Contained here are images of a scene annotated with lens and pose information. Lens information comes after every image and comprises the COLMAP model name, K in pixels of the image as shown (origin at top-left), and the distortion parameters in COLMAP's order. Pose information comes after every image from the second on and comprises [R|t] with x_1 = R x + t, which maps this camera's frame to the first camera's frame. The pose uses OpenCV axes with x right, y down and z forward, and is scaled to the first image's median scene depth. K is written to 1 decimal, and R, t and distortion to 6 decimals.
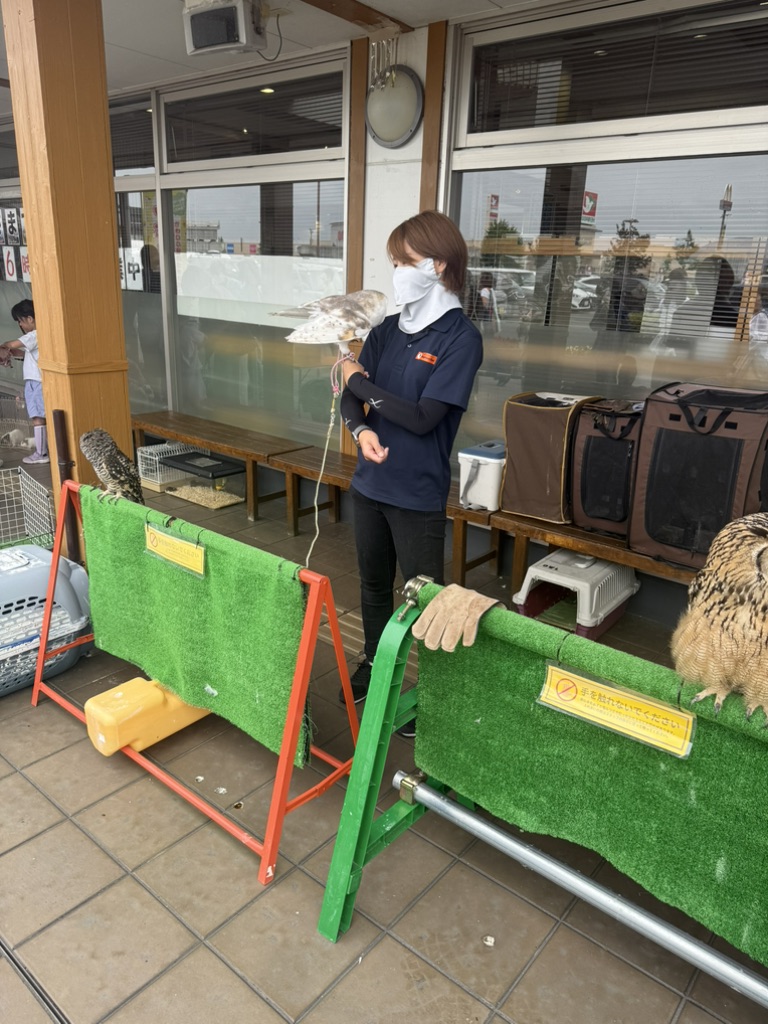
lens RADIAL K [[743.5, 0, 379.3], [0, 743.5, 522.8], [0, 0, 1]] dist [0.072803, -0.115792]
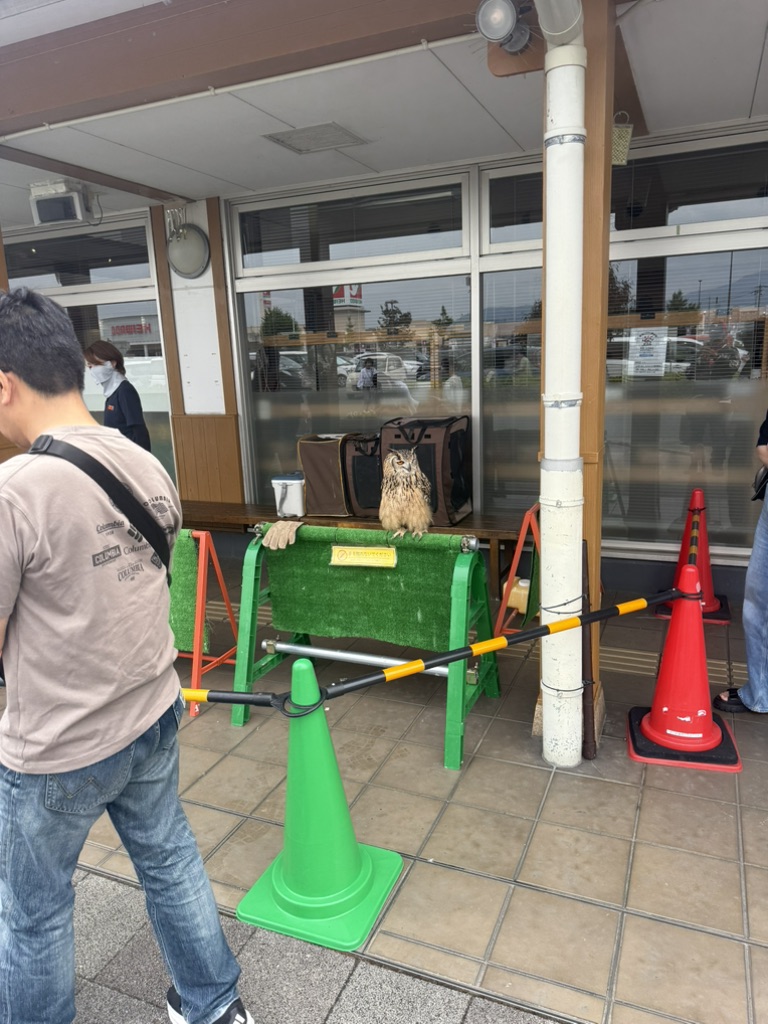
lens RADIAL K [[710.8, 0, 384.0], [0, 710.8, 512.0], [0, 0, 1]] dist [0.171594, -0.349840]
pose [[0.955709, -0.134469, 0.261797, -0.061891], [0.161948, 0.983020, -0.086286, 0.132767], [-0.245748, 0.124862, 0.961258, -0.418684]]
